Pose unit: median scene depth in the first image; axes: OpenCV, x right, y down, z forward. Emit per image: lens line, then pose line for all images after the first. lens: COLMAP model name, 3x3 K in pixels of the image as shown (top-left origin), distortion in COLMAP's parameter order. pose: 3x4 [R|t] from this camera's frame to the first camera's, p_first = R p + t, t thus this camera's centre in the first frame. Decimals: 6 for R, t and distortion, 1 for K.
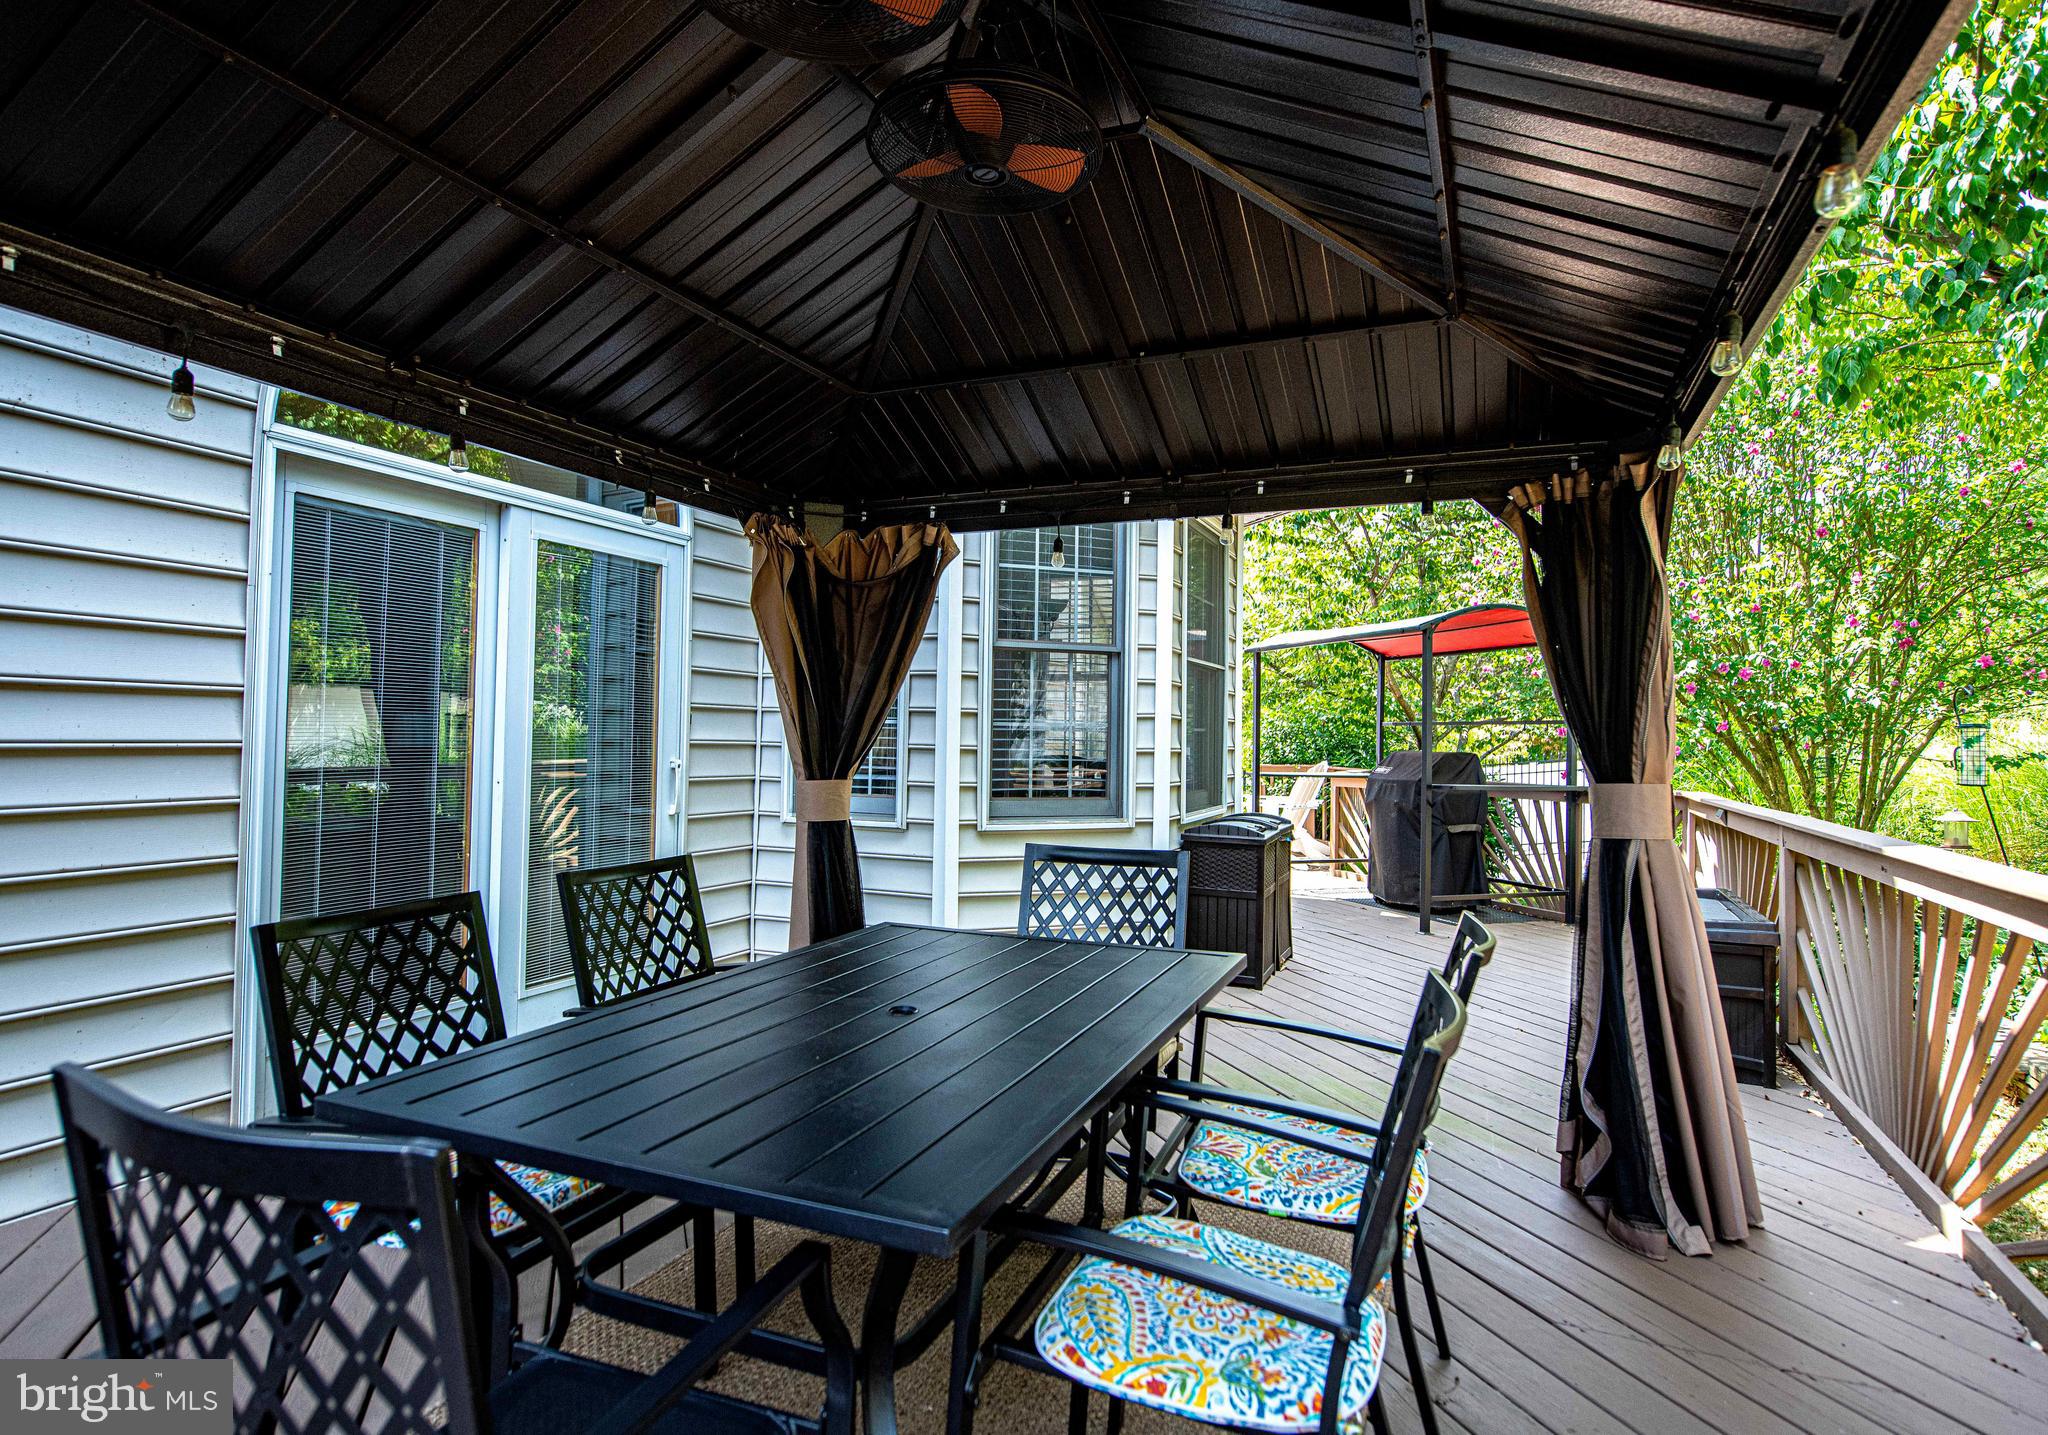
lens RADIAL K [[1064.7, 0, 1028.1], [0, 1064.7, 717.2], [0, 0, 1]] dist [-0.002323, -0.002280]
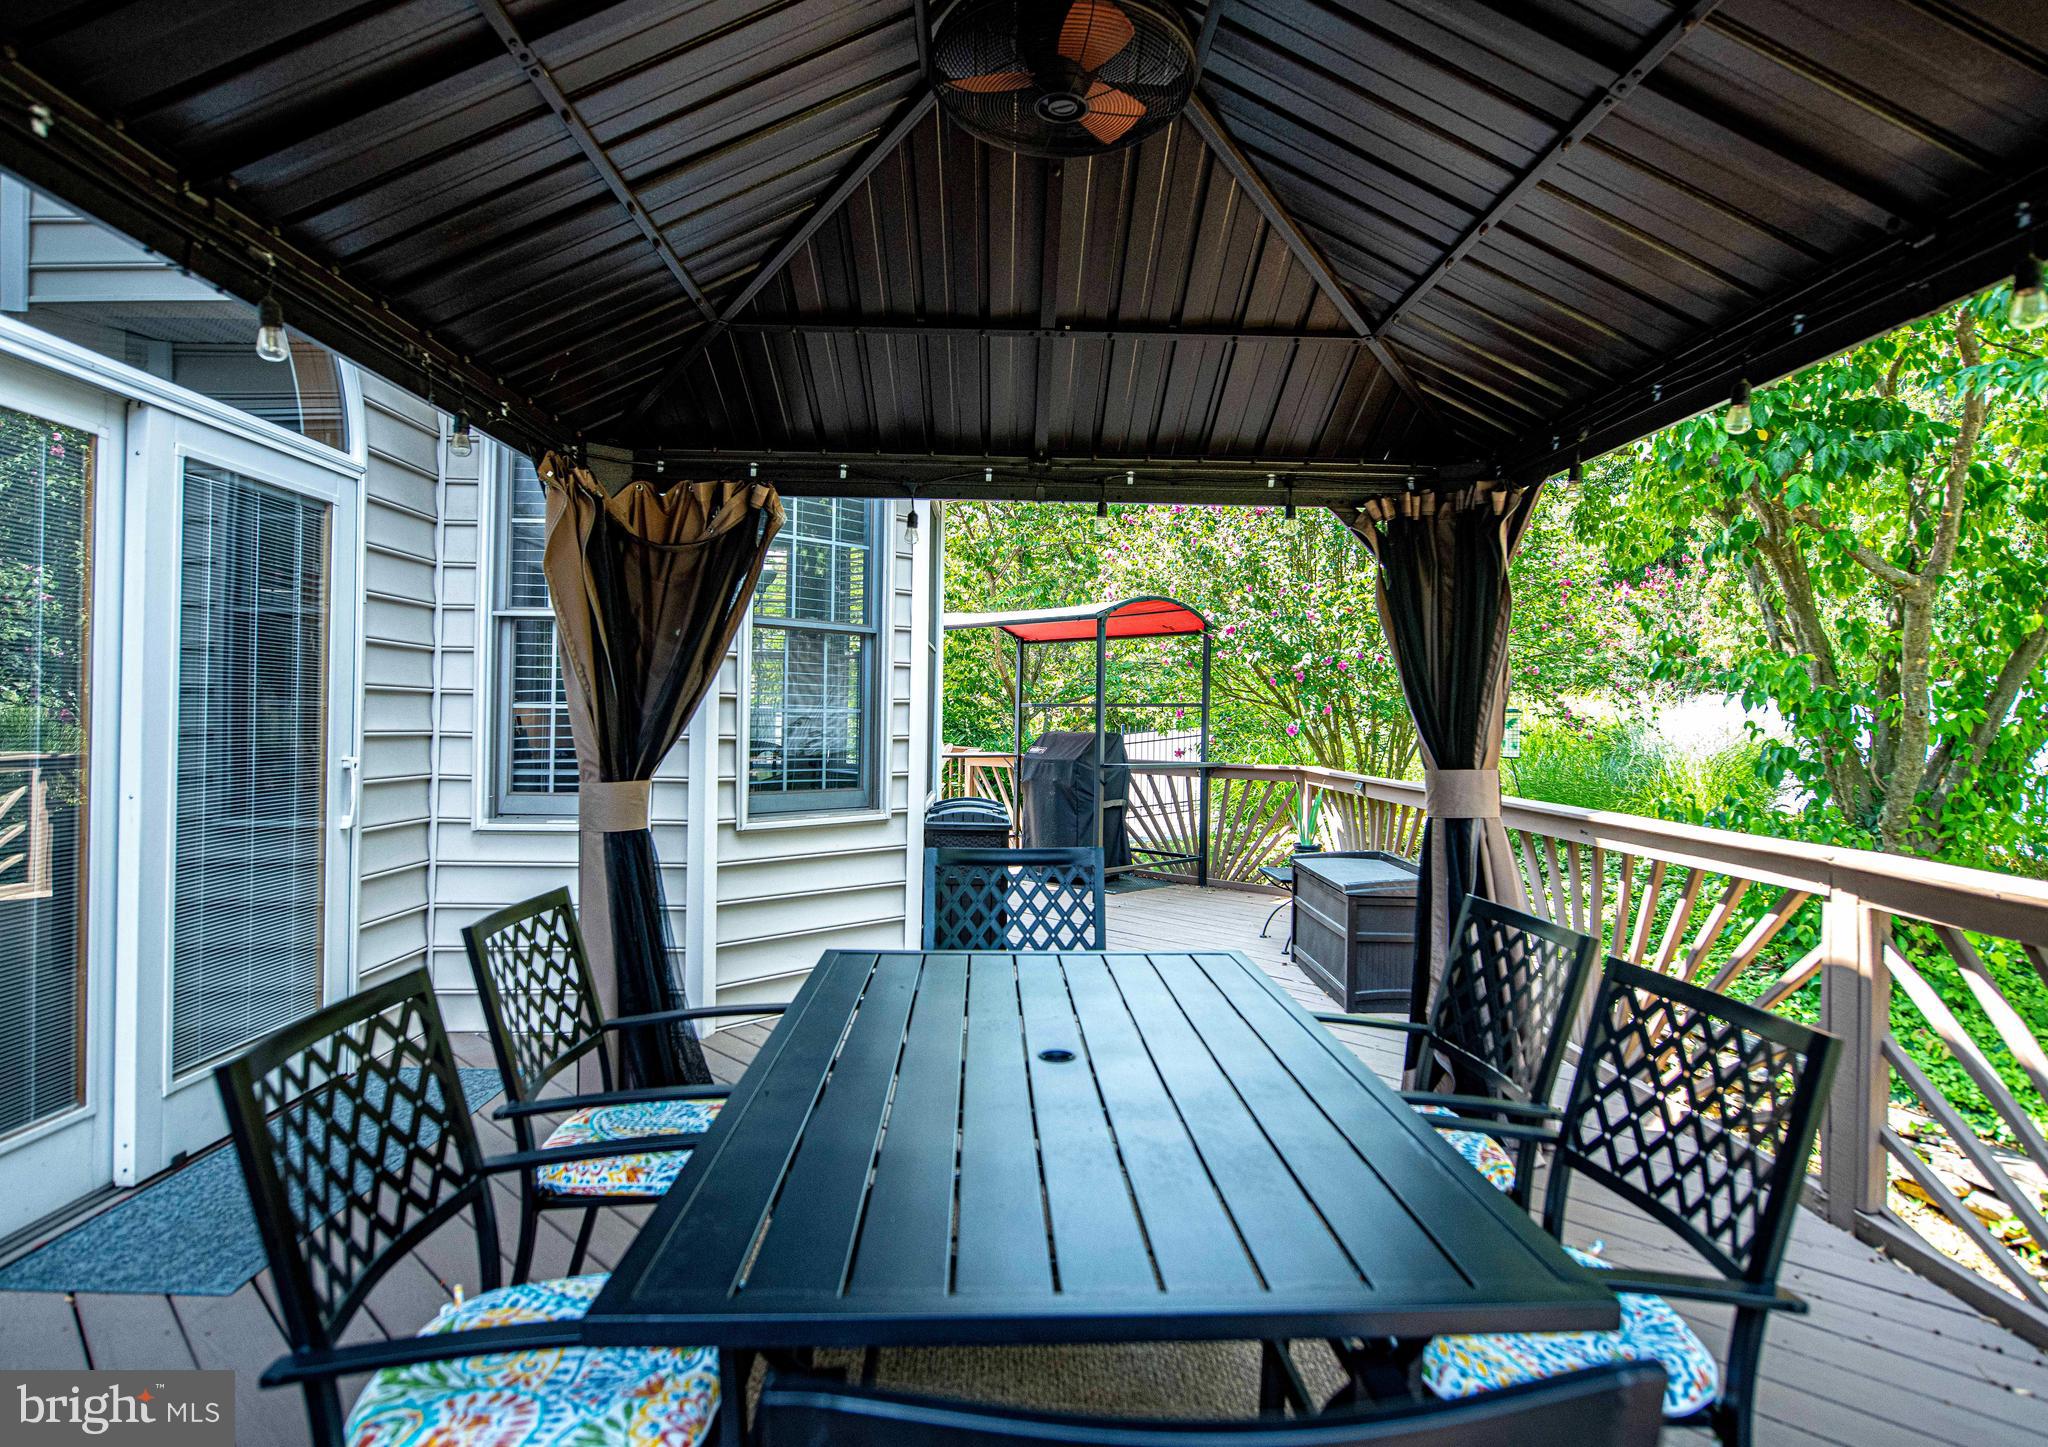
lens RADIAL K [[1080.5, 0, 1020.6], [0, 1080.5, 718.5], [0, 0, 1]] dist [-0.001501, -0.003499]
pose [[0.907358, -0.003499, 0.420345, -0.254293], [-0.006786, 0.999713, 0.022971, -0.011319], [-0.420305, -0.023695, 0.907074, 0.103074]]
